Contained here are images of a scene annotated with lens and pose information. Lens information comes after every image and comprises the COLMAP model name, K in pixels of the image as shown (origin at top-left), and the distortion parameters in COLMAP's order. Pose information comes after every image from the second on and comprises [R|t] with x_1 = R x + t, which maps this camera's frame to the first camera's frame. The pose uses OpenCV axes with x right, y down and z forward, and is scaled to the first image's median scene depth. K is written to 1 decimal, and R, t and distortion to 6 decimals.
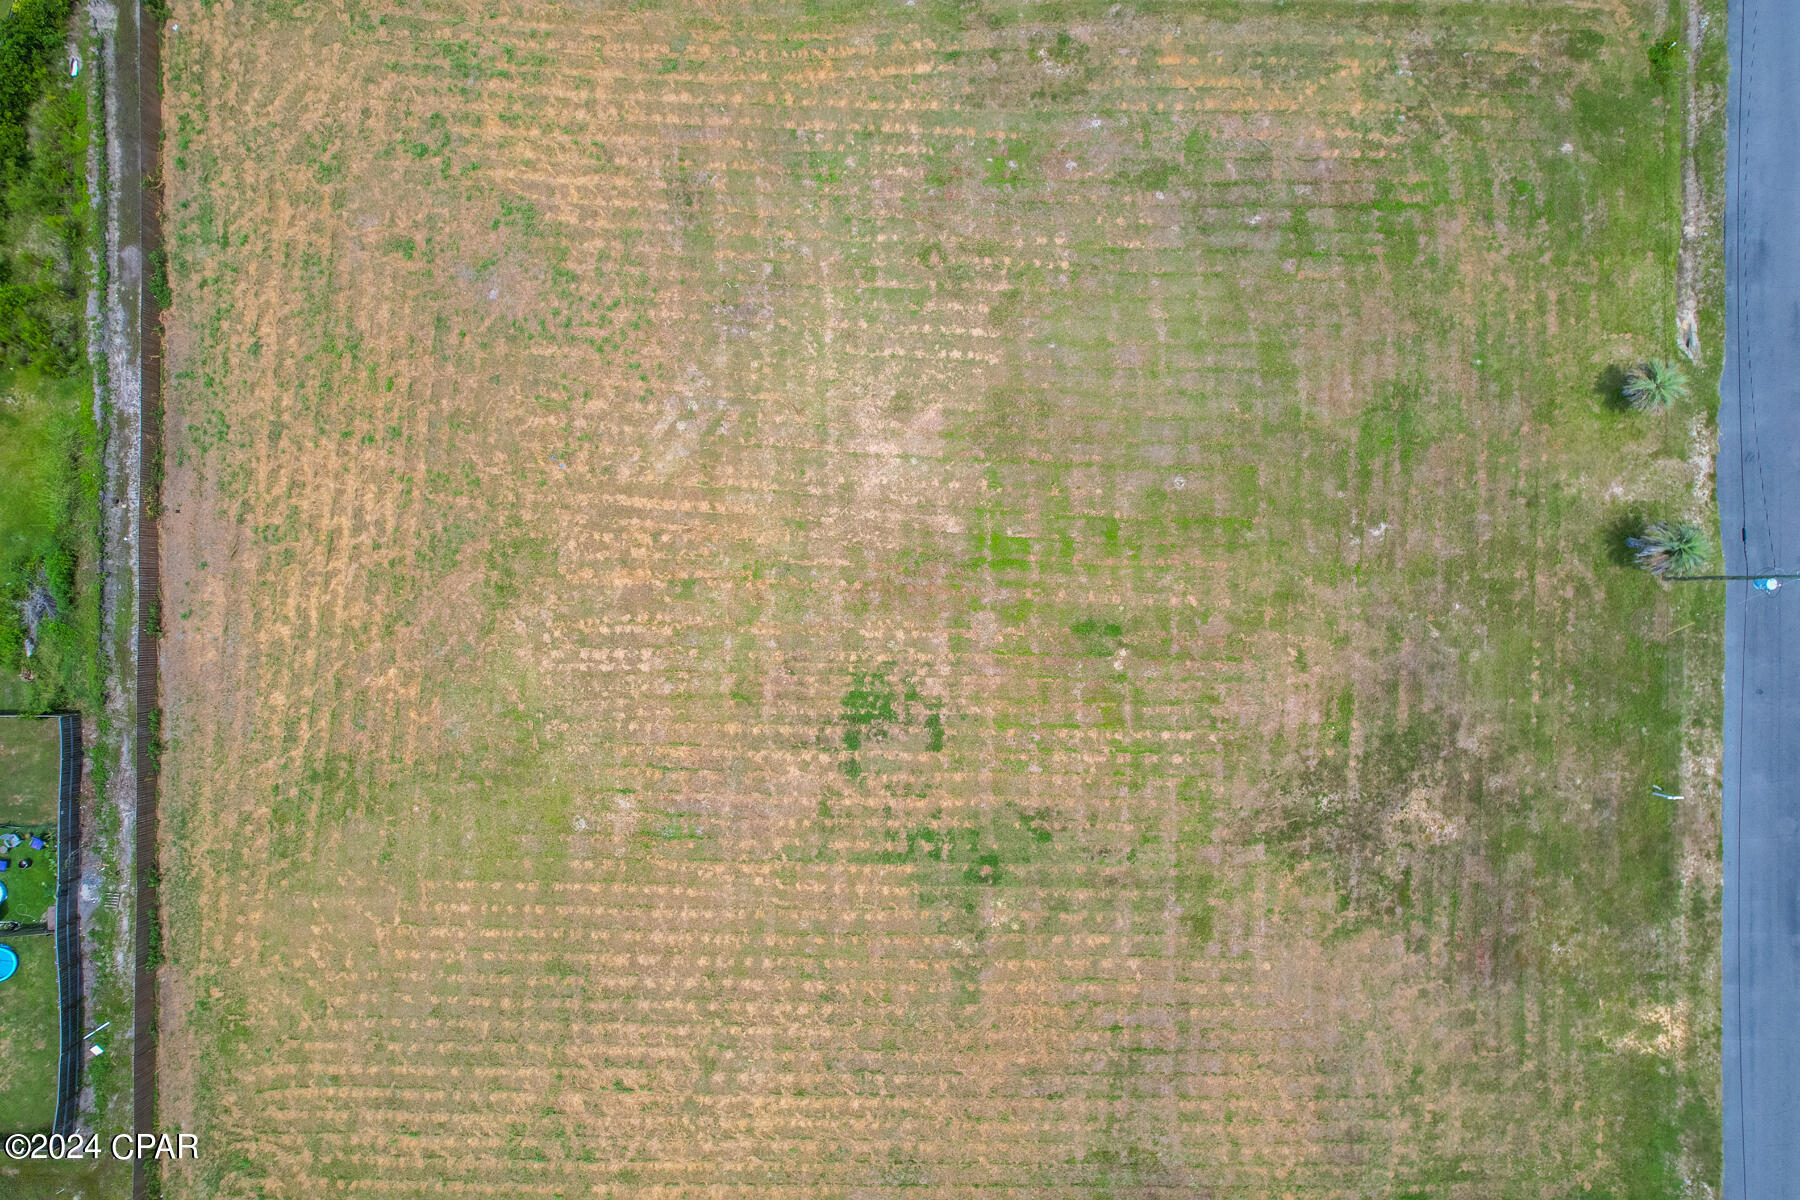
lens RADIAL K [[1142.8, 0, 913.9], [0, 1142.8, 625.6], [0, 0, 1]] dist [-0.078922, 0.070129]
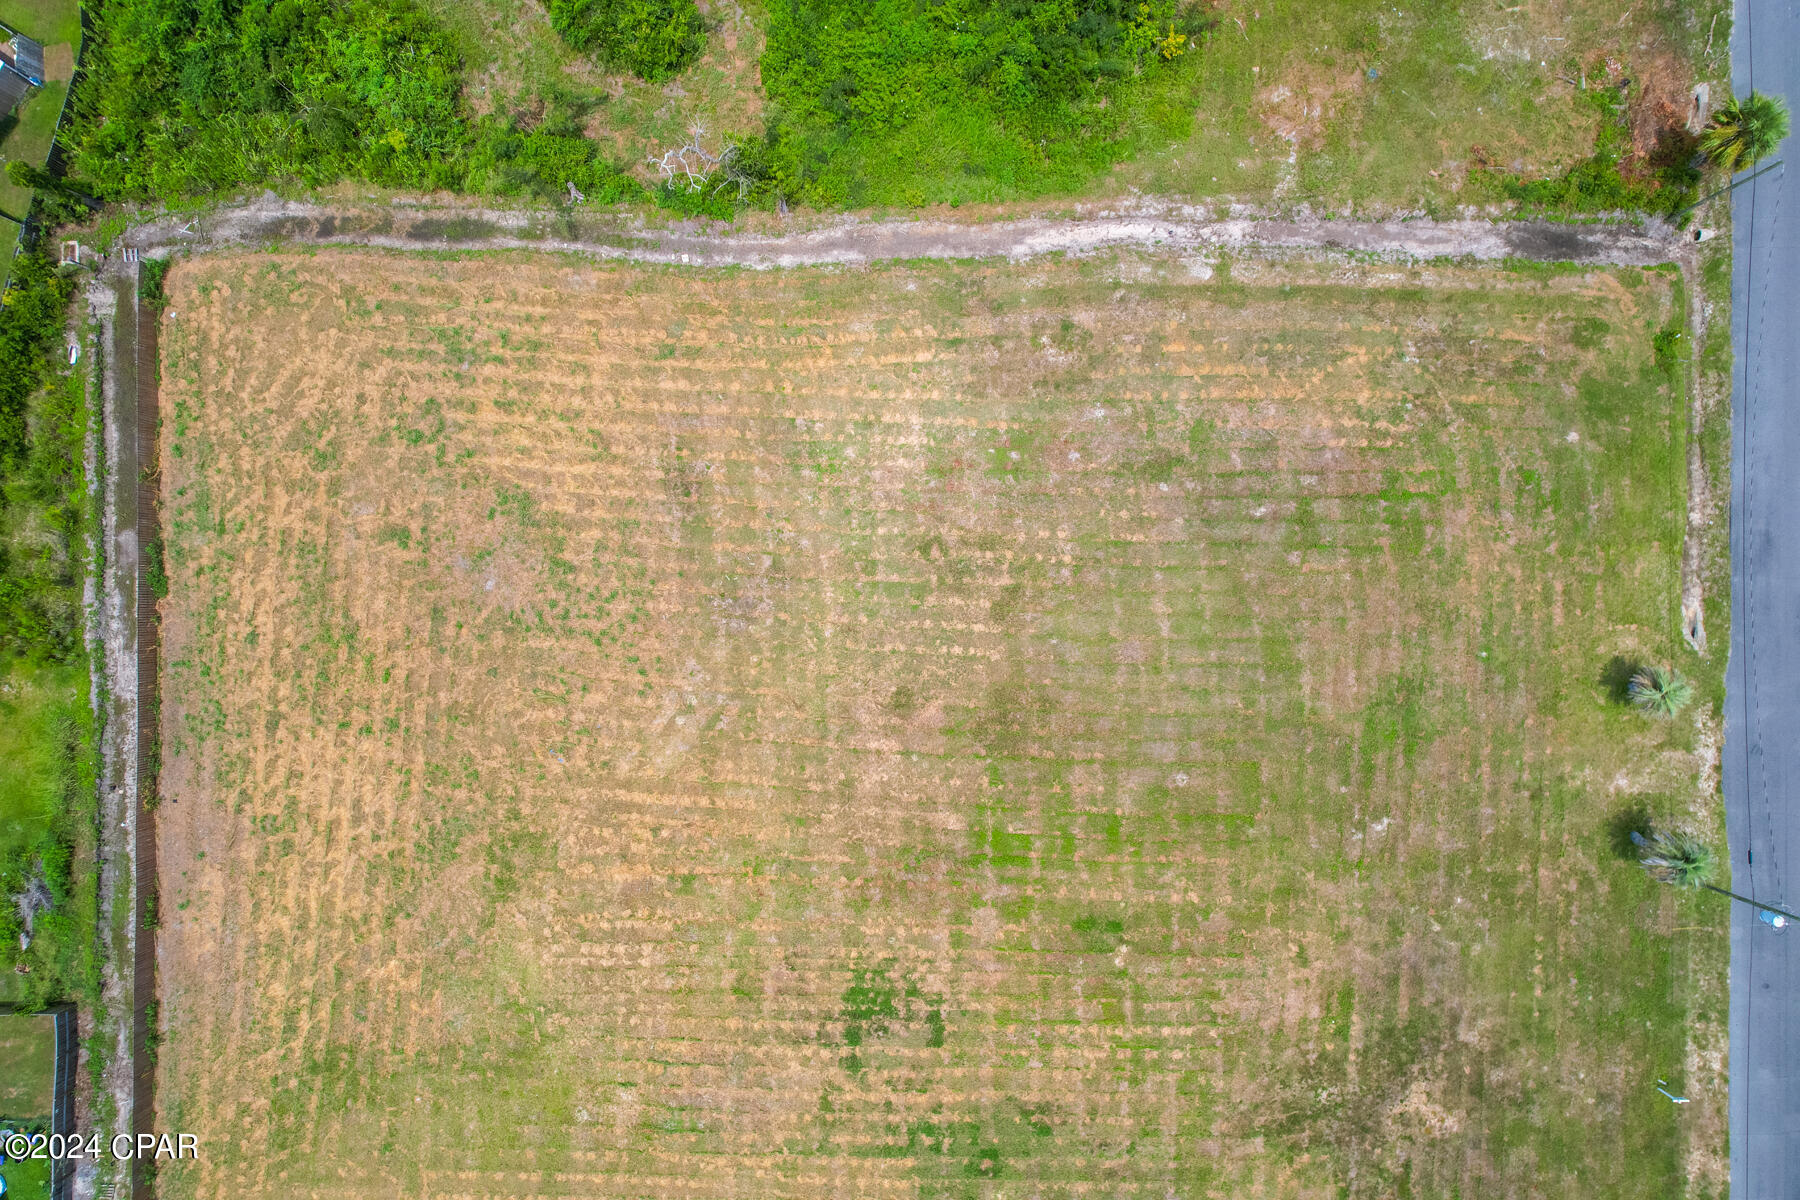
lens RADIAL K [[1142.8, 0, 910.4], [0, 1142.8, 620.8], [0, 0, 1]] dist [-0.078922, 0.070129]
pose [[1.000000, 0.000417, -0.000797, -0.002944], [-0.000415, 0.999999, 0.001484, -0.265469], [0.000797, -0.001484, 0.999999, 0.005375]]
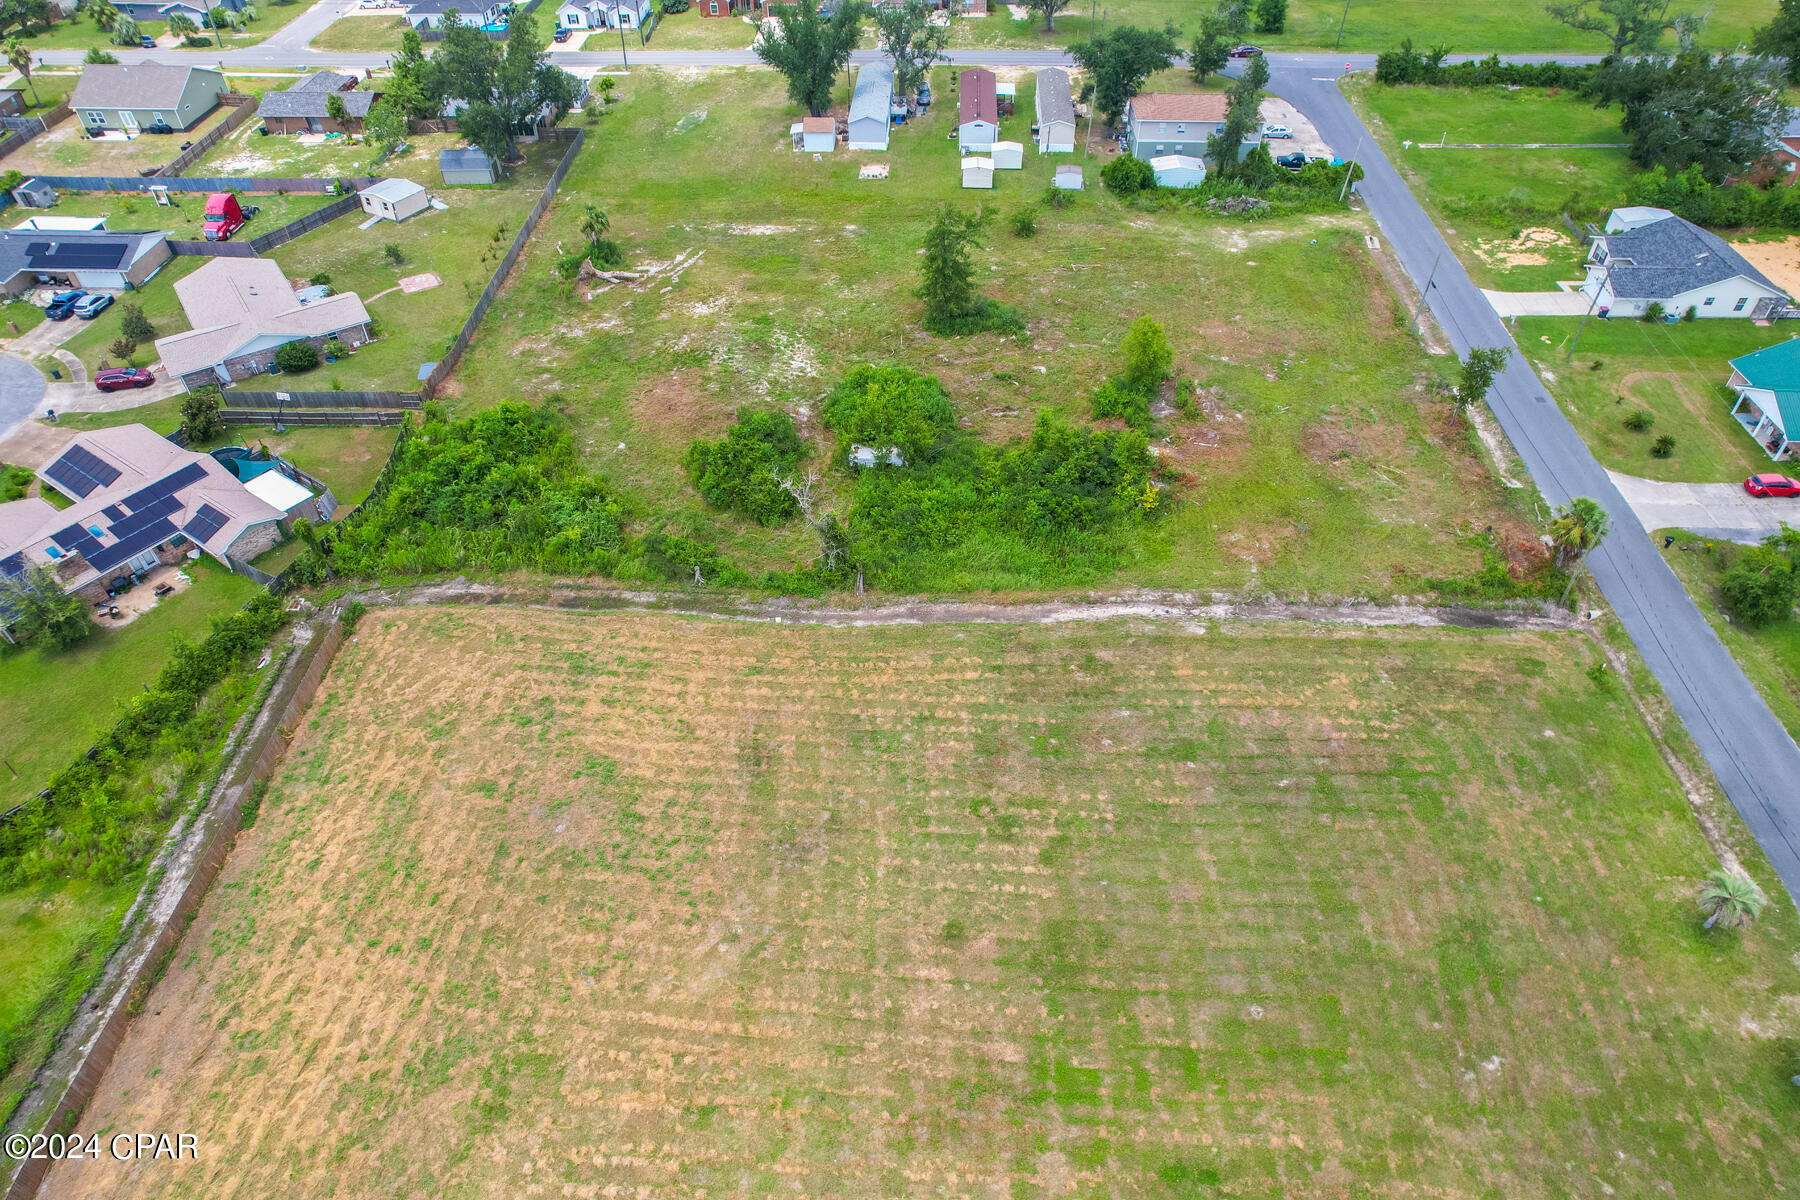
lens RADIAL K [[1142.8, 0, 910.1], [0, 1142.8, 615.3], [0, 0, 1]] dist [-0.078922, 0.070129]
pose [[0.999647, 0.015115, -0.021860, -0.030823], [-0.026244, 0.691197, -0.722190, 0.316706], [0.004193, 0.722509, 0.691349, 0.138578]]
